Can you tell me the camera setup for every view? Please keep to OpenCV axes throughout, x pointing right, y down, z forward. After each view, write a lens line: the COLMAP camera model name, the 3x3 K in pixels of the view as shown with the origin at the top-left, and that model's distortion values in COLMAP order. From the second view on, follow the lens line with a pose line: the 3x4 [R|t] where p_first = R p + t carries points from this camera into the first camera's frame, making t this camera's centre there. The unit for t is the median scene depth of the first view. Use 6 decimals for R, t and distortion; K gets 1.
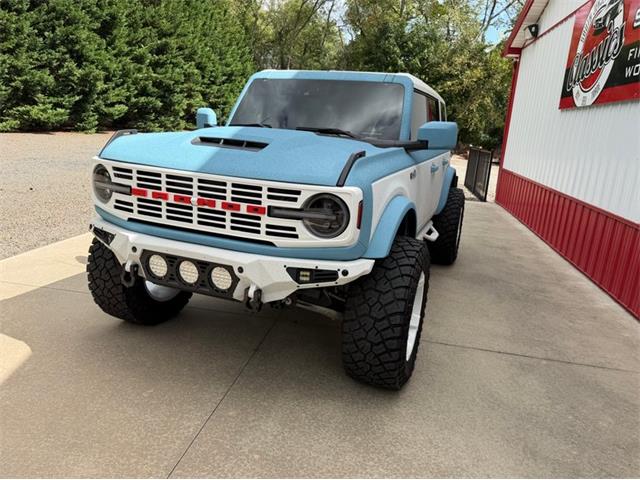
lens RADIAL K [[456.3, 0, 318.7], [0, 456.3, 234.0], [0, 0, 1]] dist [0.020751, -0.020856]
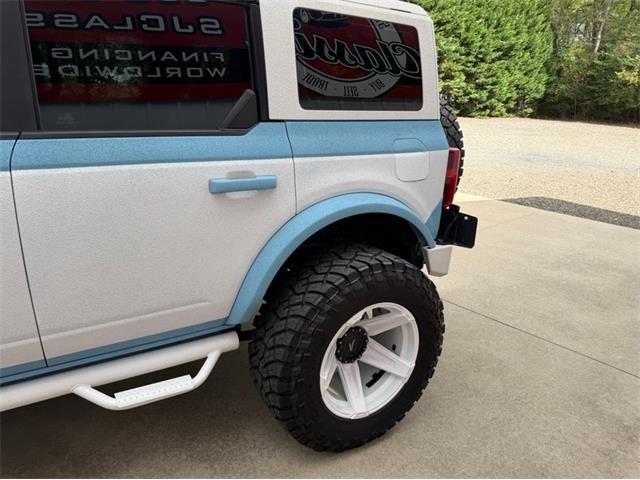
lens RADIAL K [[462.2, 0, 326.6], [0, 462.2, 234.3], [0, 0, 1]] dist [0.031905, -0.025827]
pose [[0.810360, 0.144638, -0.567799, 0.572504], [-0.130776, 0.989256, 0.065354, -0.163433], [0.571151, 0.021295, 0.820569, 0.812221]]
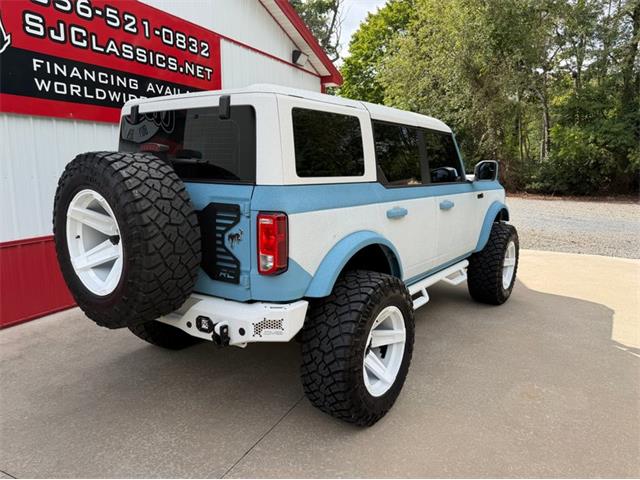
lens RADIAL K [[462.2, 0, 321.0], [0, 462.2, 238.9], [0, 0, 1]] dist [0.031905, -0.025827]
pose [[-0.964596, -0.116867, 0.236424, -0.125082], [-0.012997, 0.916433, 0.399976, -0.475609], [-0.263410, 0.382743, -0.885507, 1.891610]]
